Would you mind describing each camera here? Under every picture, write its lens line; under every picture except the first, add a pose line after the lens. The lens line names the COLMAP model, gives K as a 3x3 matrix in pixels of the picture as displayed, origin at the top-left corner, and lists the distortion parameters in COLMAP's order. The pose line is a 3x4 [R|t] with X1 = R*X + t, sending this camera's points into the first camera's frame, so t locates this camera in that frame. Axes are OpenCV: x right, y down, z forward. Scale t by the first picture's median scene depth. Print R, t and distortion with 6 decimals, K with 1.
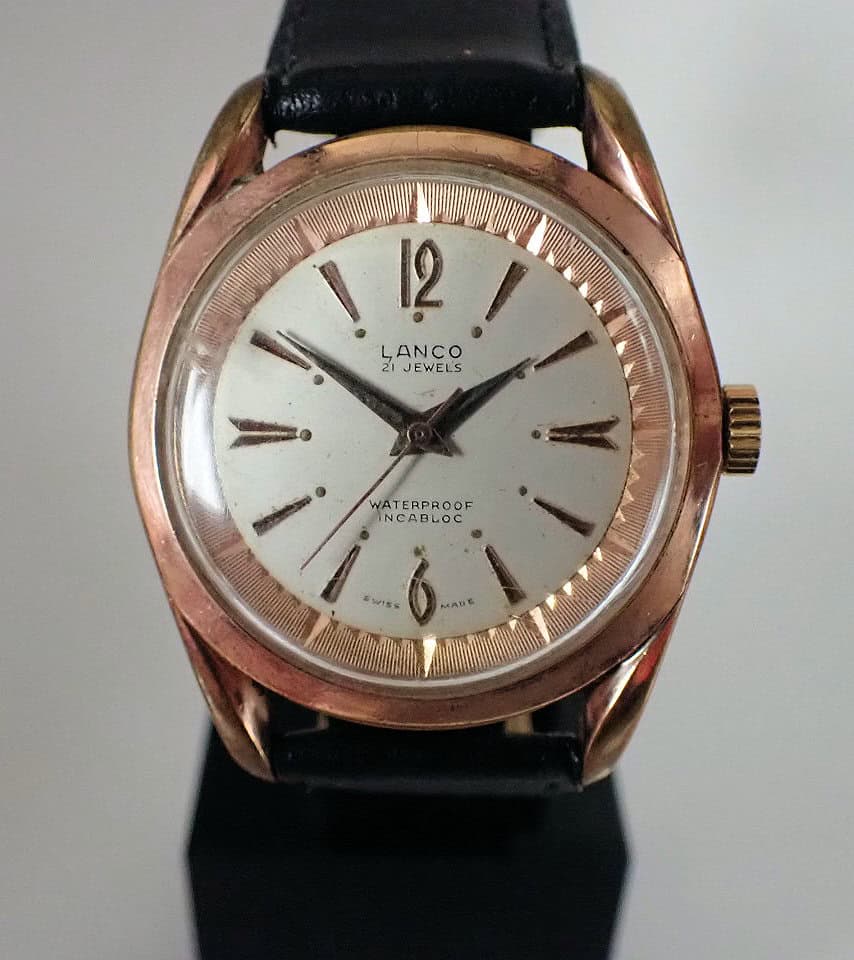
lens RADIAL K [[1015.7, 0, 427.9], [0, 1015.7, 480.1], [0, 0, 1]] dist [0.006815, 0.000000]
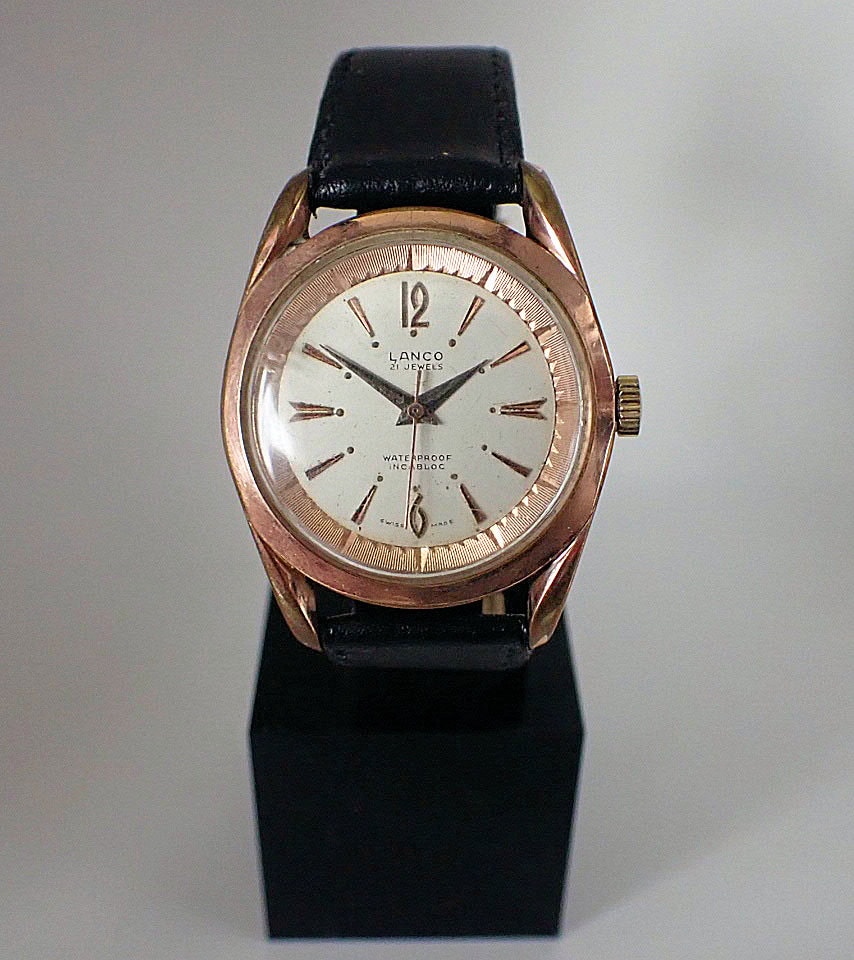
lens RADIAL K [[1015.7, 0, 464.0], [0, 1015.7, 476.0], [0, 0, 1]] dist [0.006815, 0.000000]
pose [[0.999739, -0.013037, 0.018745, 0.033811], [0.012849, 0.999866, 0.010118, 0.036884], [-0.018874, -0.009874, 0.999773, -0.508552]]
